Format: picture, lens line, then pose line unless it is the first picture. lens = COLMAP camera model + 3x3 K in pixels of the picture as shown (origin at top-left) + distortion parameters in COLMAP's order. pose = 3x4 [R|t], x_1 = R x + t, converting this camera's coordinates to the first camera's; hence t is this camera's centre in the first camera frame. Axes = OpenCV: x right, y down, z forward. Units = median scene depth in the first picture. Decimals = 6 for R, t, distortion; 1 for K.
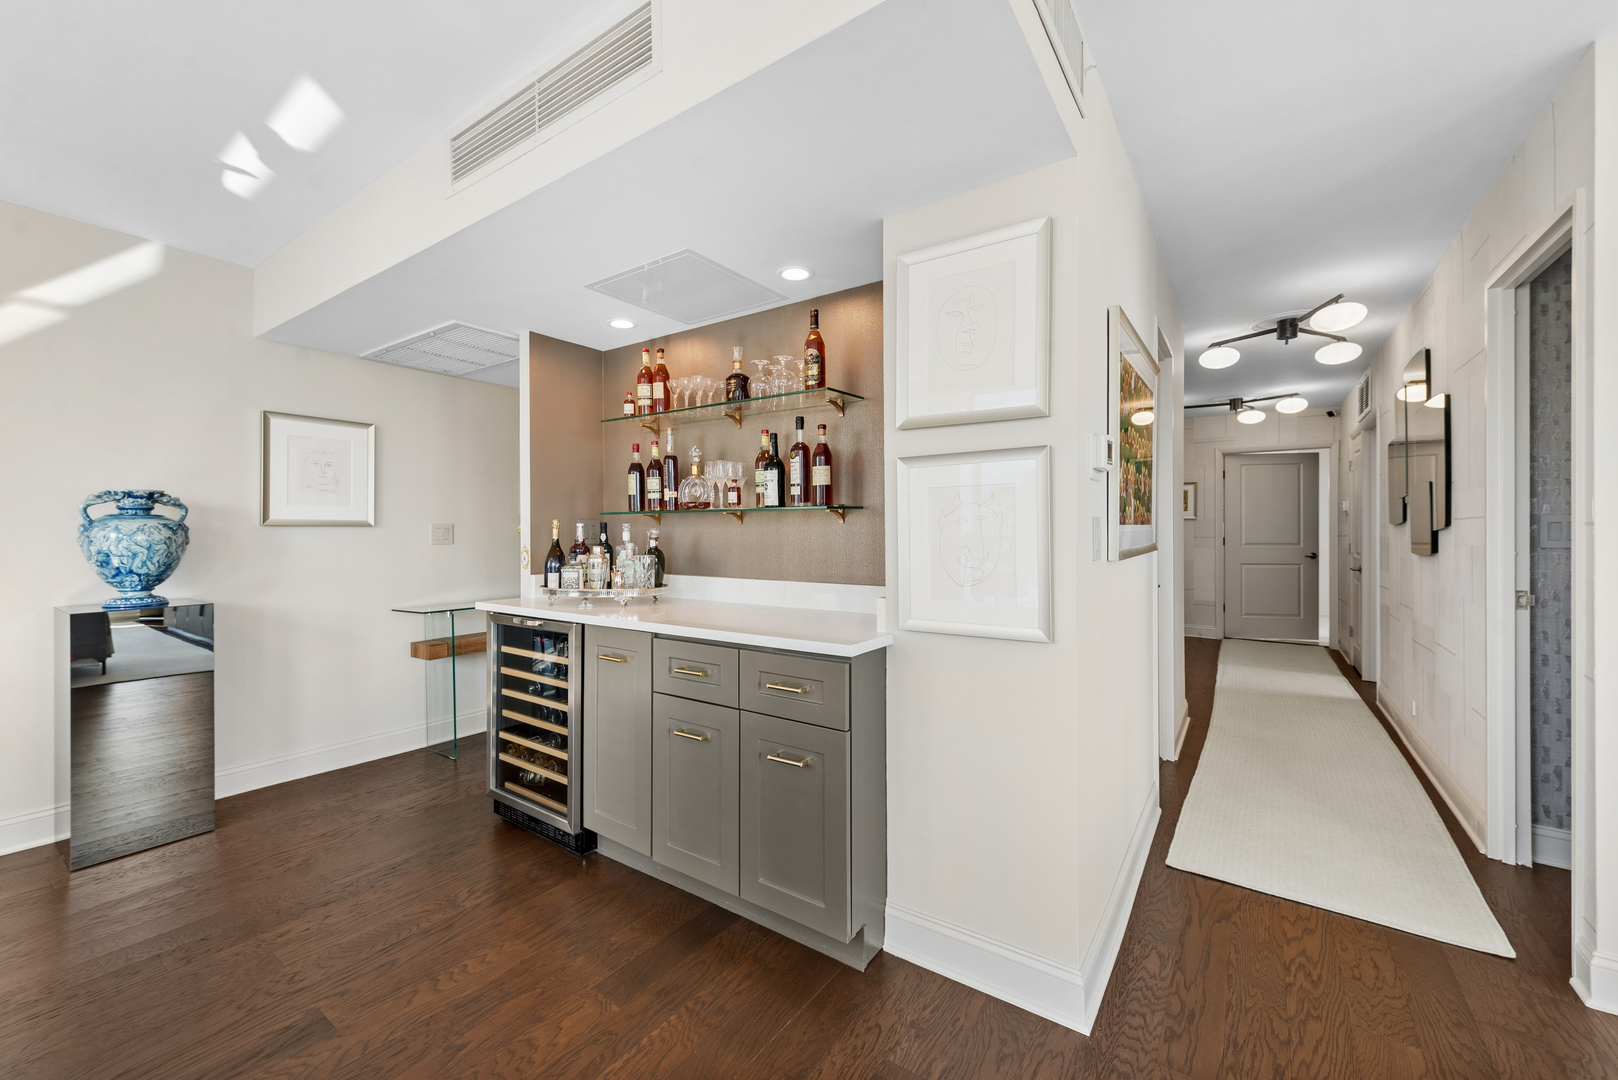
lens RADIAL K [[641.1, 0, 804.0], [0, 641.1, 527.2], [0, 0, 1]] dist [0.012890, -0.002969]
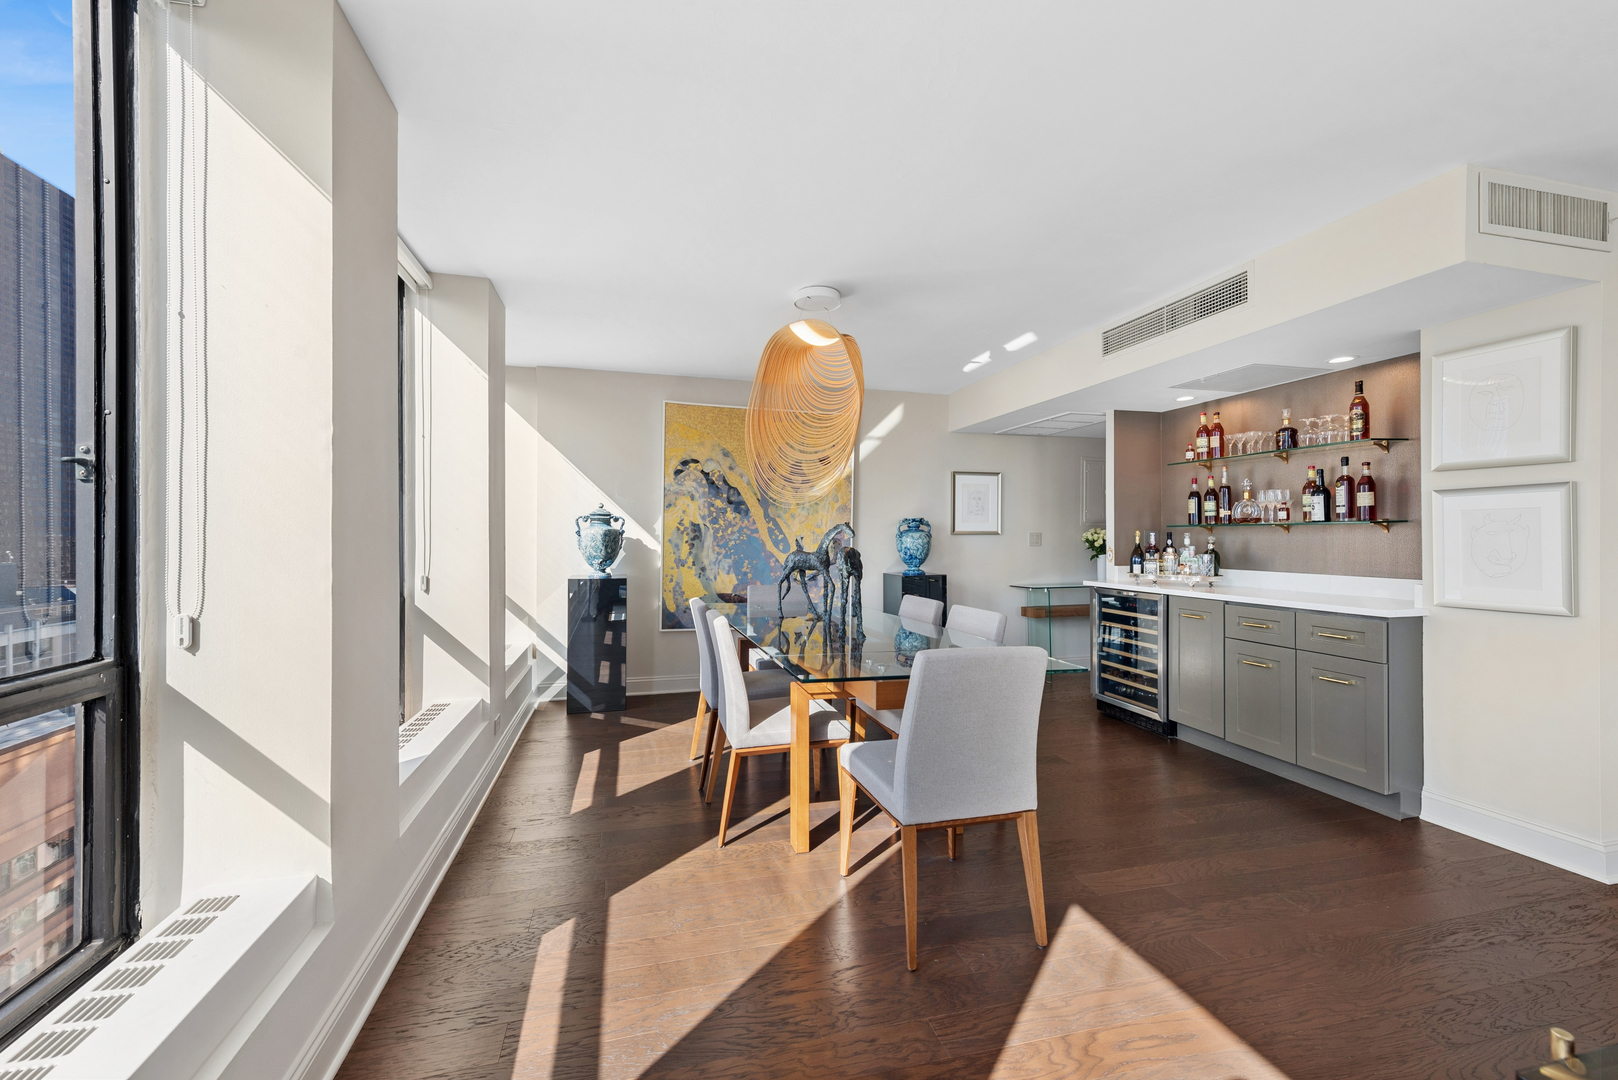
lens RADIAL K [[641.1, 0, 788.5], [0, 641.1, 538.0], [0, 0, 1]] dist [0.012890, -0.002969]
pose [[0.754805, 0.001182, -0.655948, 0.002126], [0.006350, 0.999938, 0.009108, -0.014229], [0.655918, -0.011040, 0.754751, -0.774878]]
